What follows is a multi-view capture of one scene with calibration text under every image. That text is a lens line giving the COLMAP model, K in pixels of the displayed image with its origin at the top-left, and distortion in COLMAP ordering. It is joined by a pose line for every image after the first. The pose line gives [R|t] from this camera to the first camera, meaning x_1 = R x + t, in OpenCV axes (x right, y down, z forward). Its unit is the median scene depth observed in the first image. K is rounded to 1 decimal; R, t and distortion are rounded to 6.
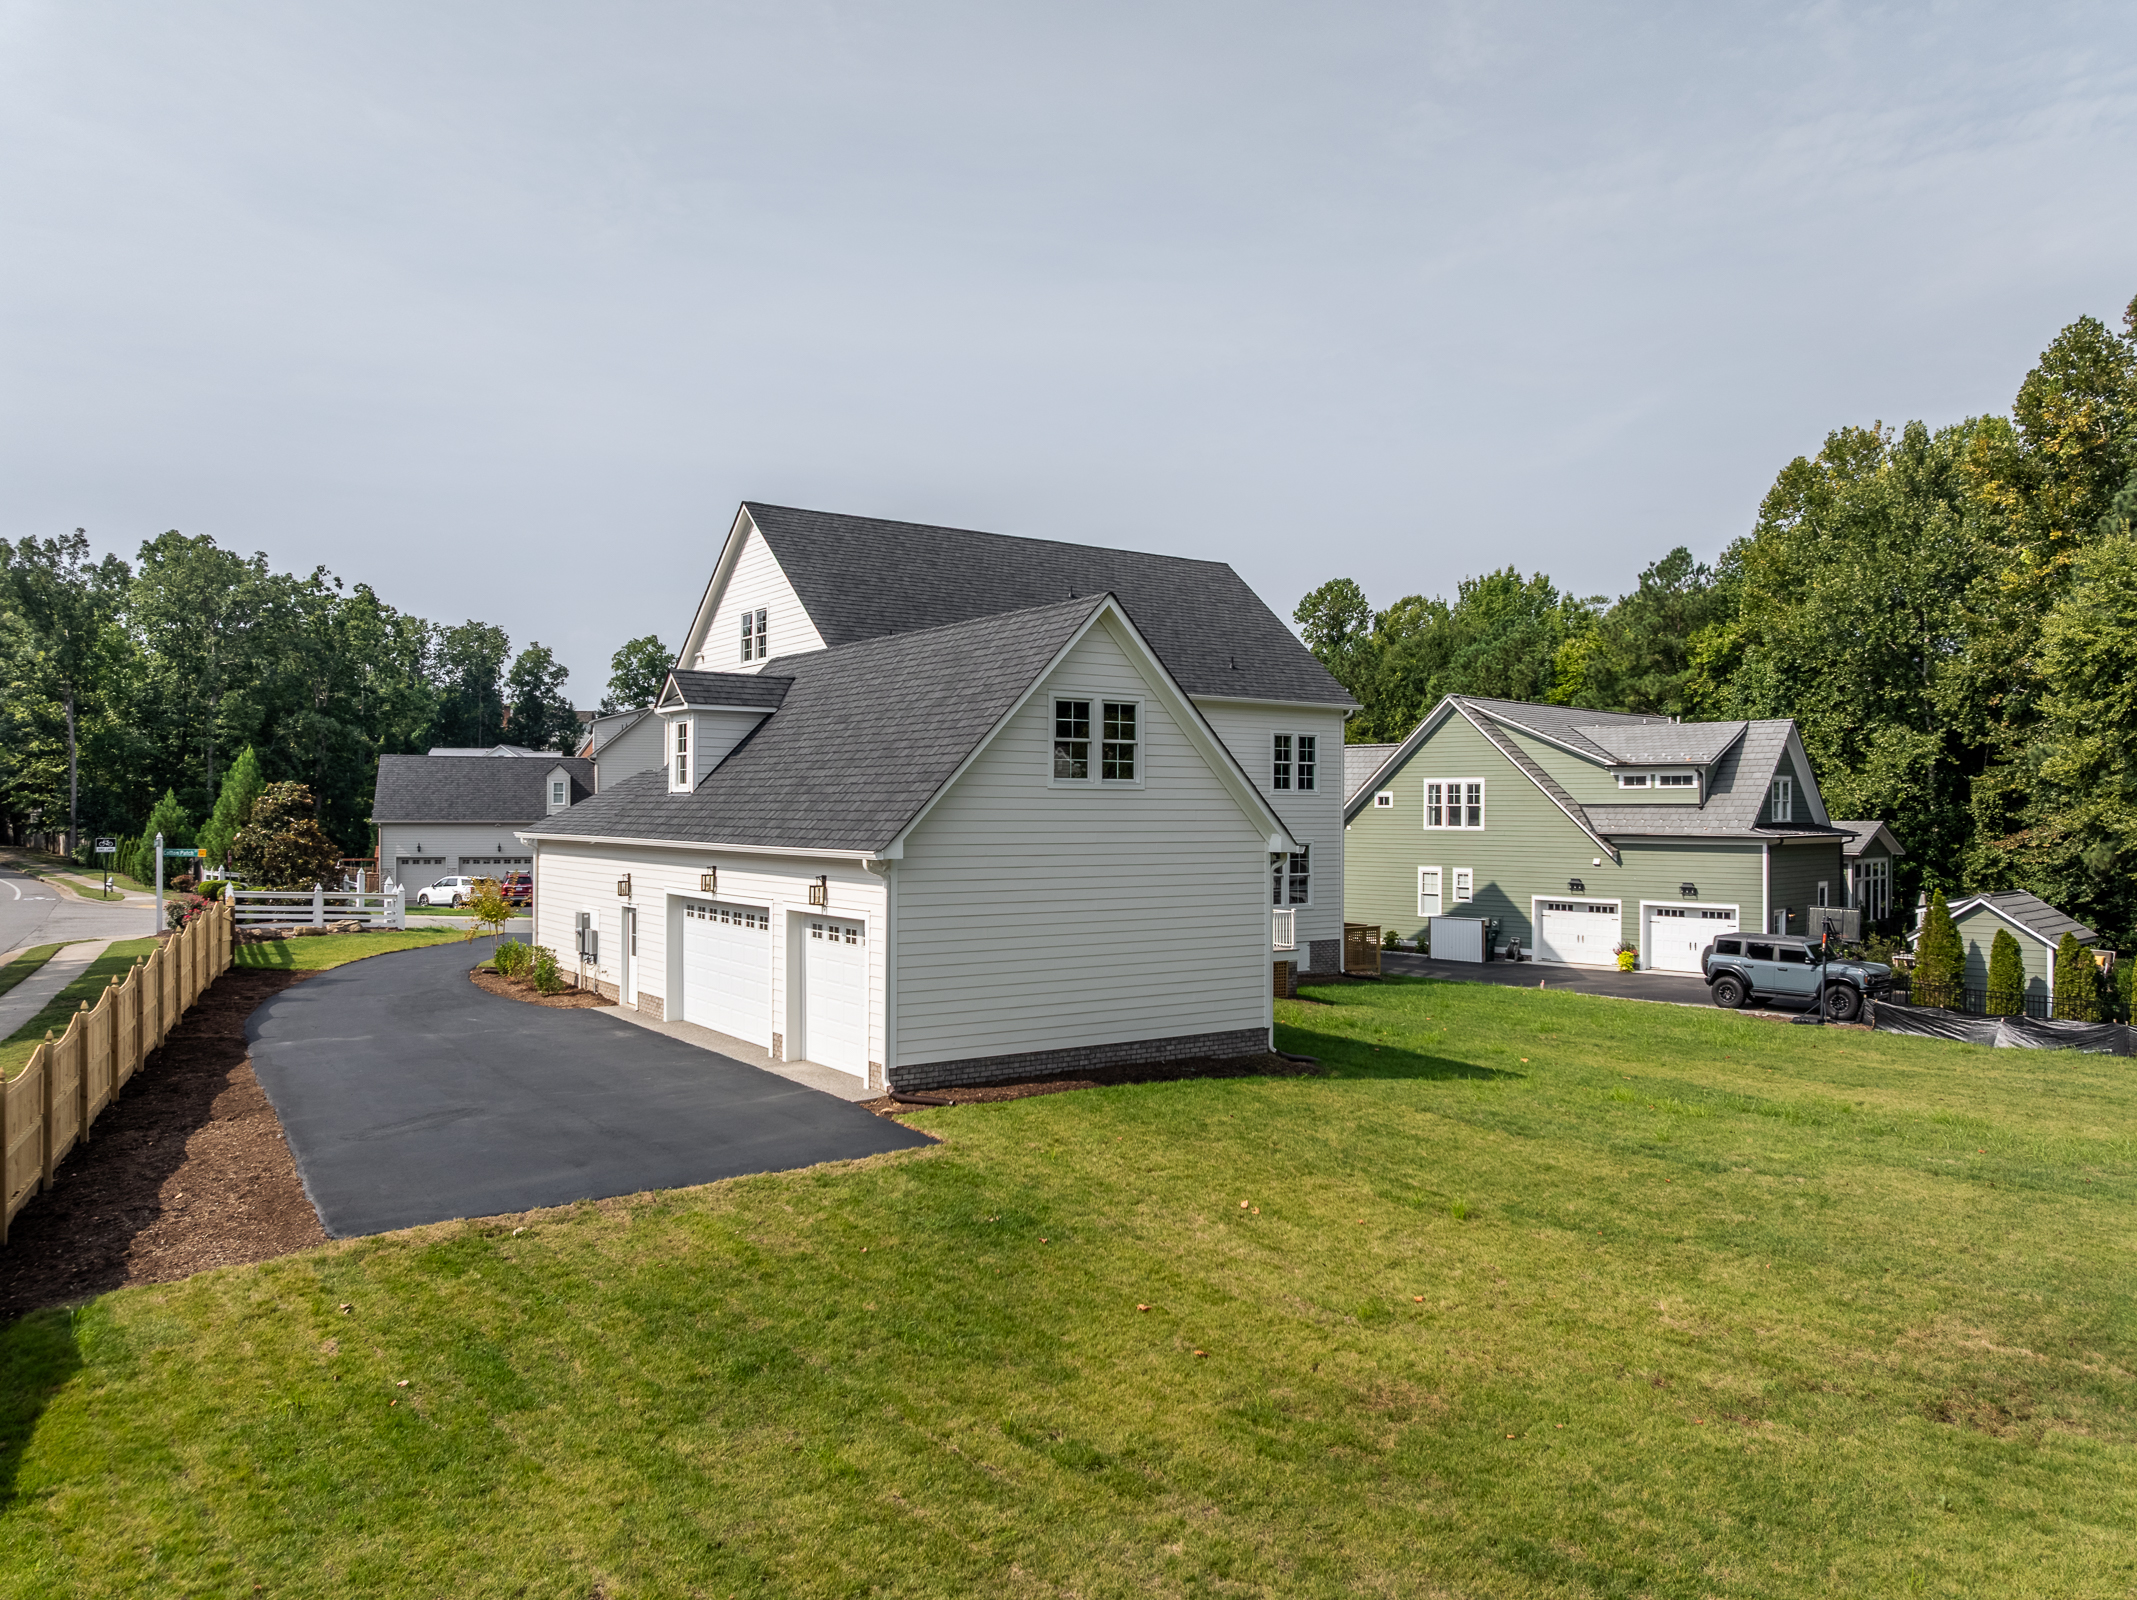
lens RADIAL K [[1523.1, 0, 1036.5], [0, 1523.1, 791.5], [0, 0, 1]] dist [-0.027884, -0.000014]
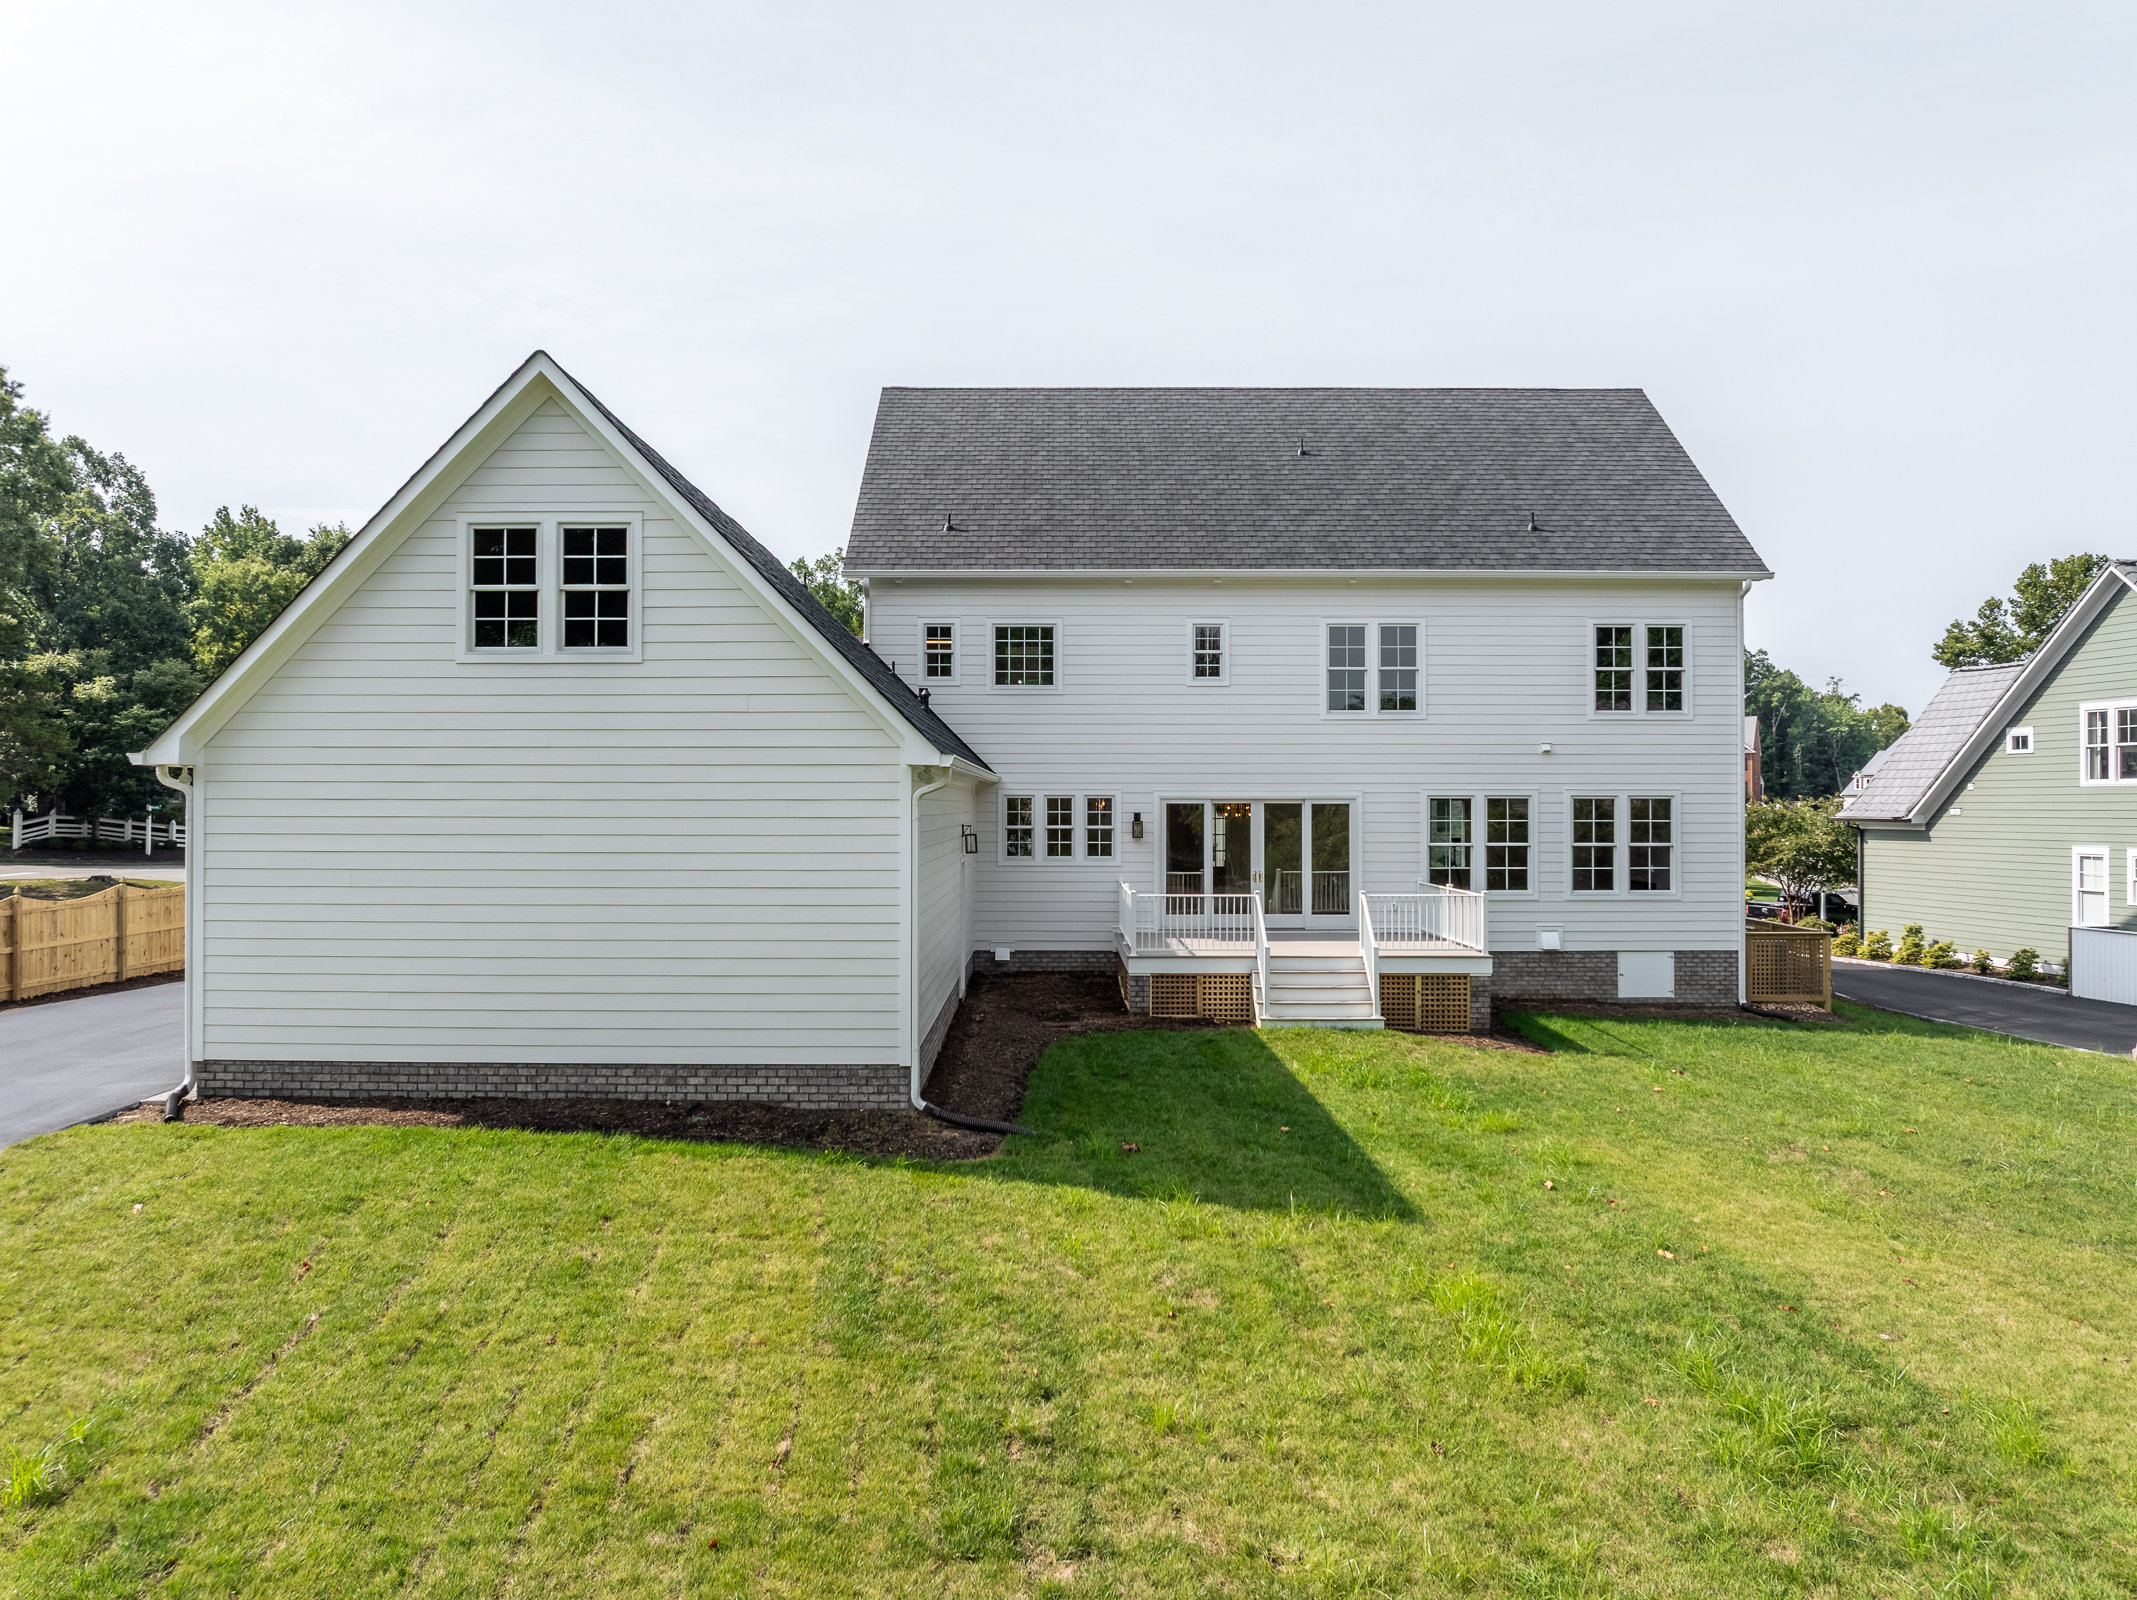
lens RADIAL K [[1523.1, 0, 1036.5], [0, 1523.1, 791.5], [0, 0, 1]] dist [-0.027884, -0.000014]
pose [[0.822671, -0.007681, -0.568465, 0.526792], [0.008549, 0.999963, -0.001140, 0.050715], [0.568453, -0.003922, 0.822706, 0.546740]]
